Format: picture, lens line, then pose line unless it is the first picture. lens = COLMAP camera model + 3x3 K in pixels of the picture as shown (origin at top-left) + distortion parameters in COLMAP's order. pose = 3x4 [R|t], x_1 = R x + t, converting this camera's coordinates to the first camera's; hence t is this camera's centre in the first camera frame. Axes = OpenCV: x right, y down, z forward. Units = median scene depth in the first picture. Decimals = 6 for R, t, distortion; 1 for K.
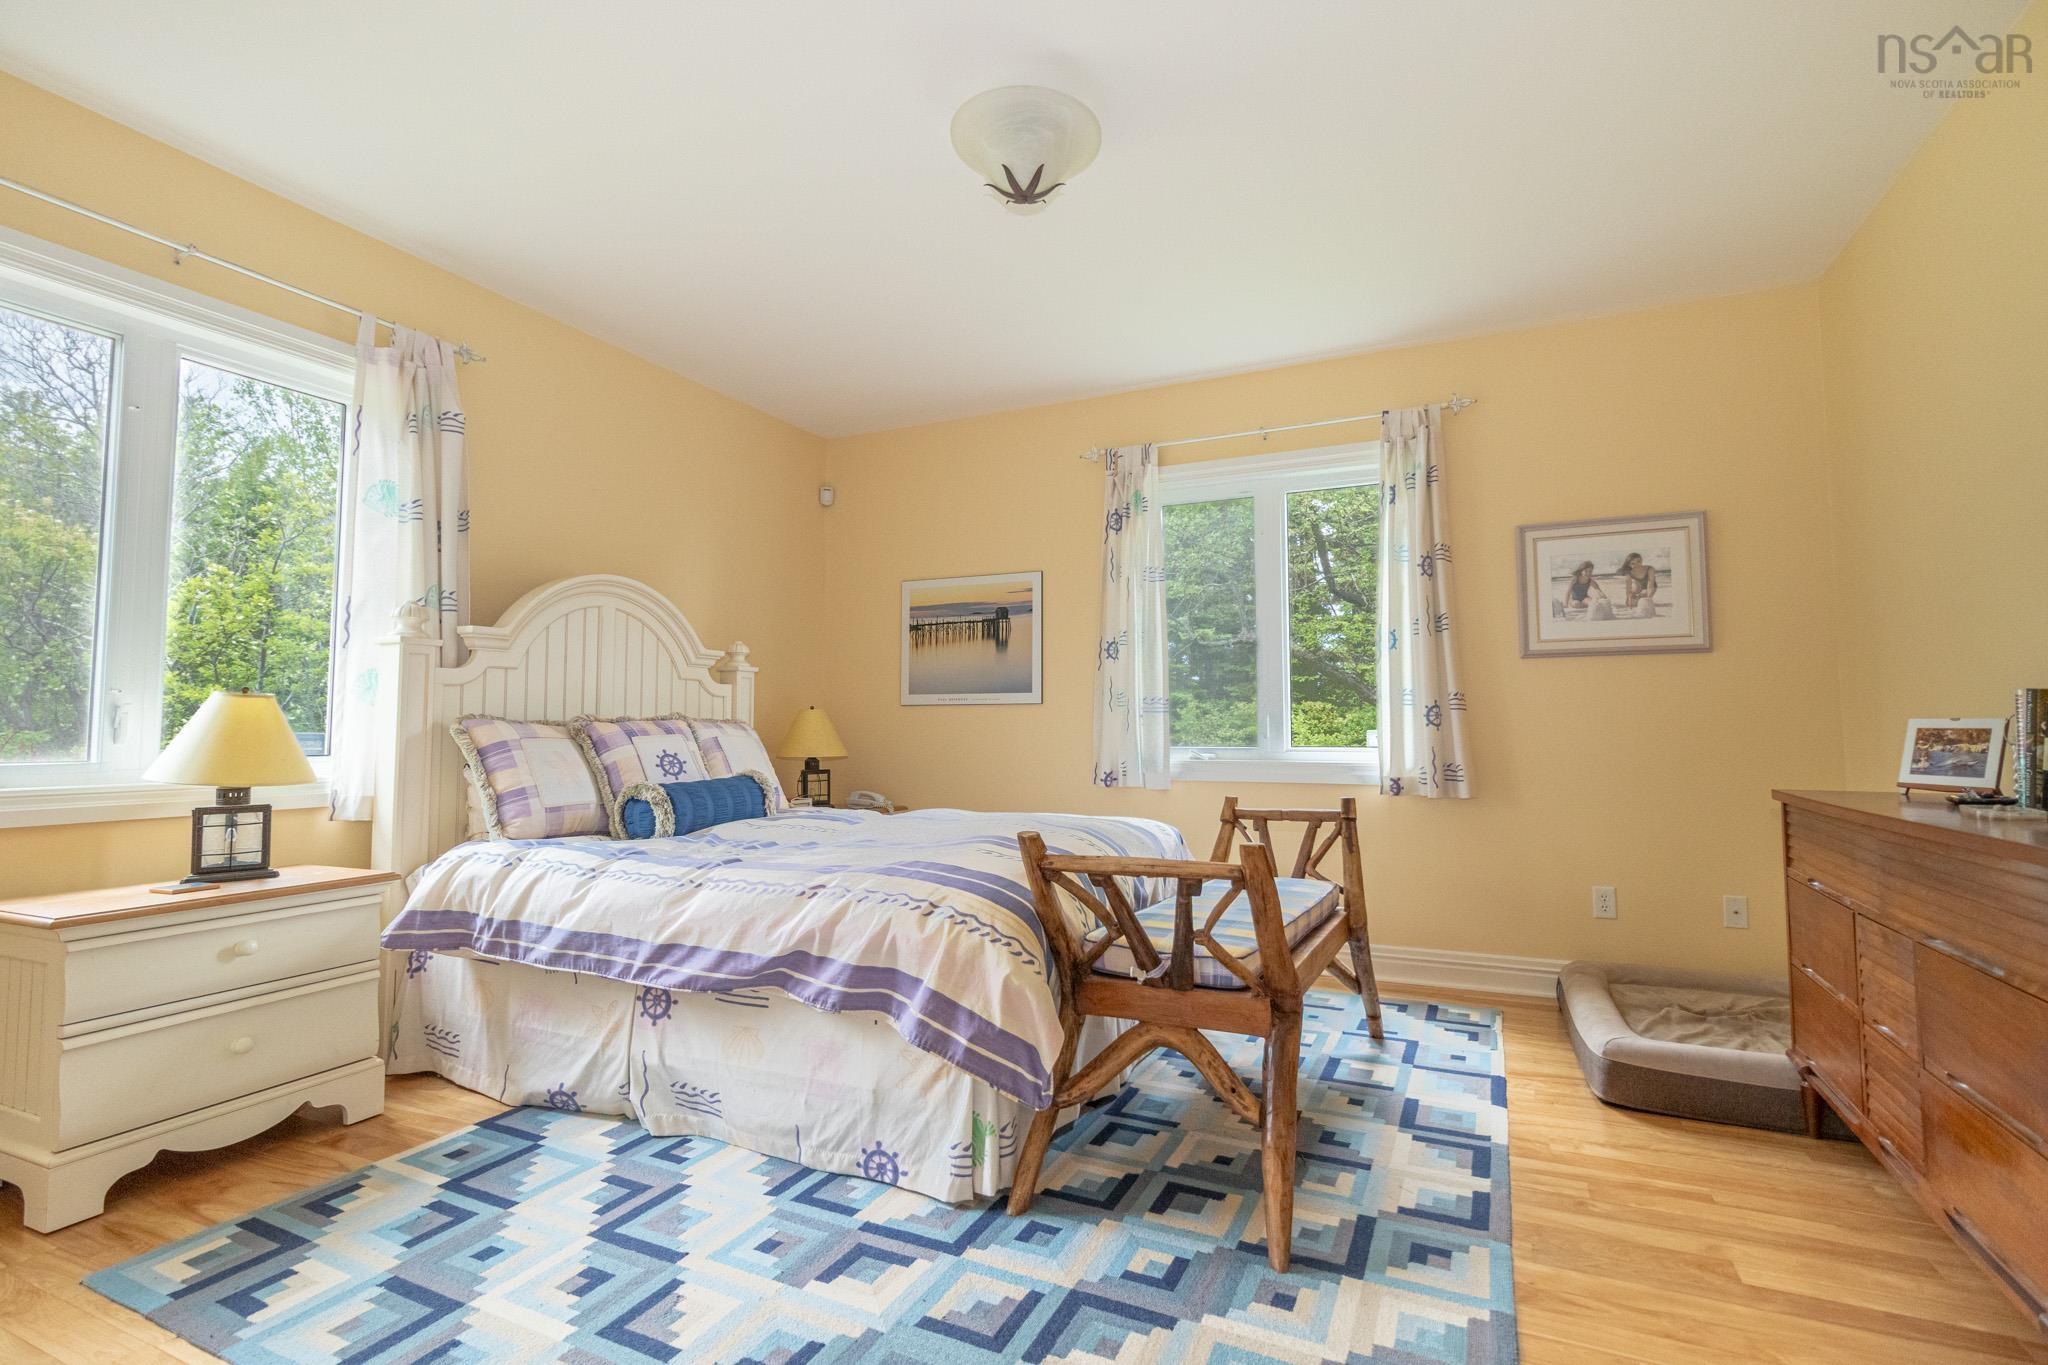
lens RADIAL K [[957.9, 0, 1032.1], [0, 957.9, 672.1], [0, 0, 1]] dist [0.003039, 0.000808]
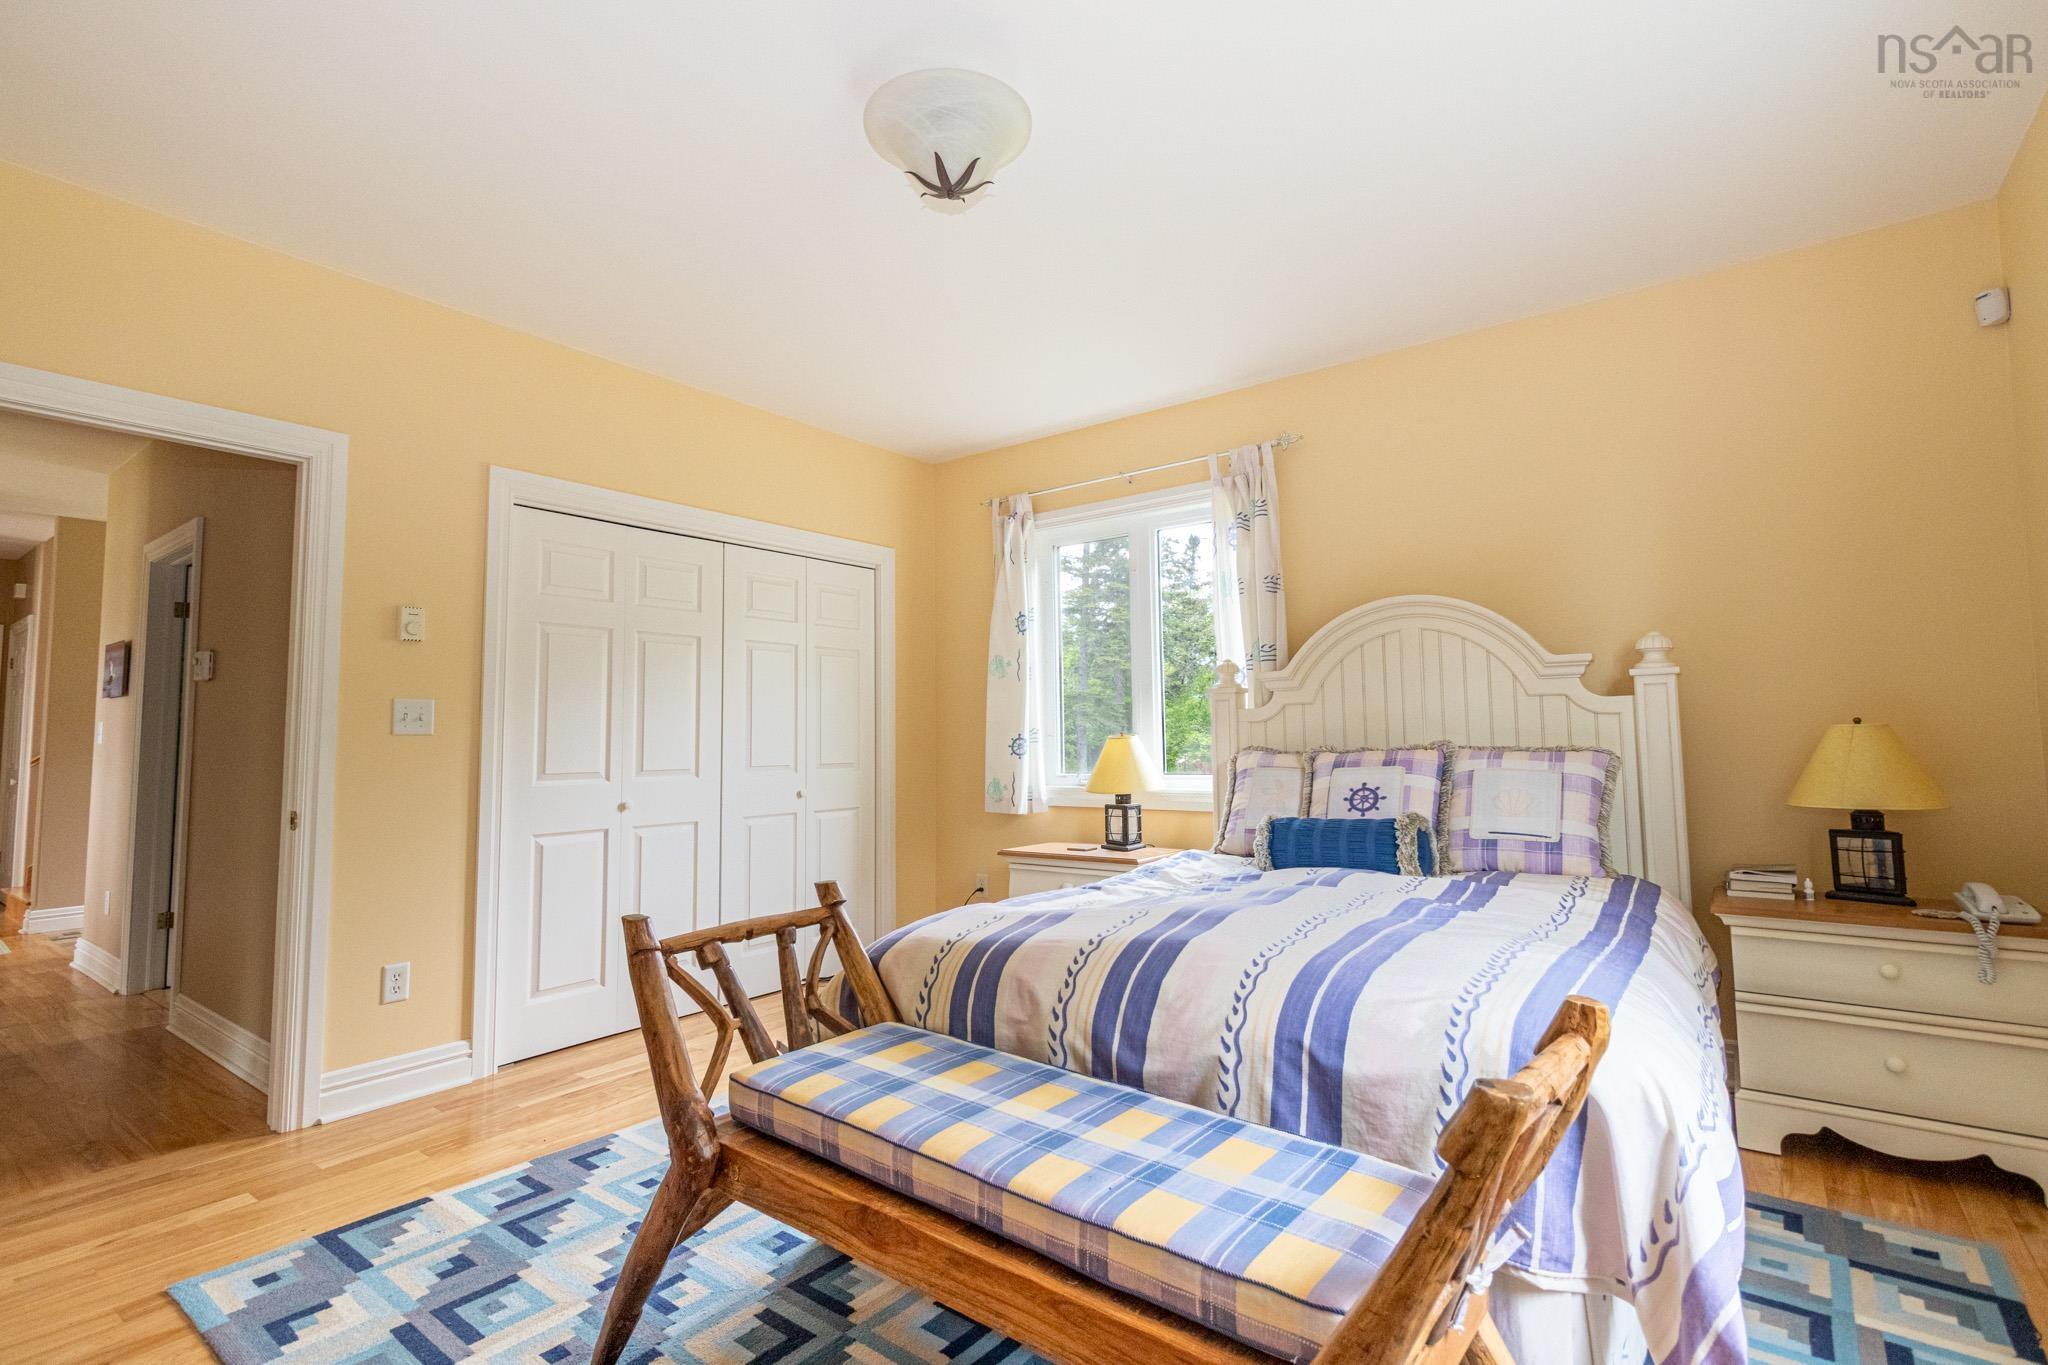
lens RADIAL K [[957.9, 0, 1032.1], [0, 957.9, 672.1], [0, 0, 1]] dist [0.003039, 0.000808]
pose [[-0.216522, -0.069842, -0.973776, 0.815110], [0.070191, 0.993743, -0.086881, 0.044220], [0.973751, -0.087162, -0.210265, 1.212874]]
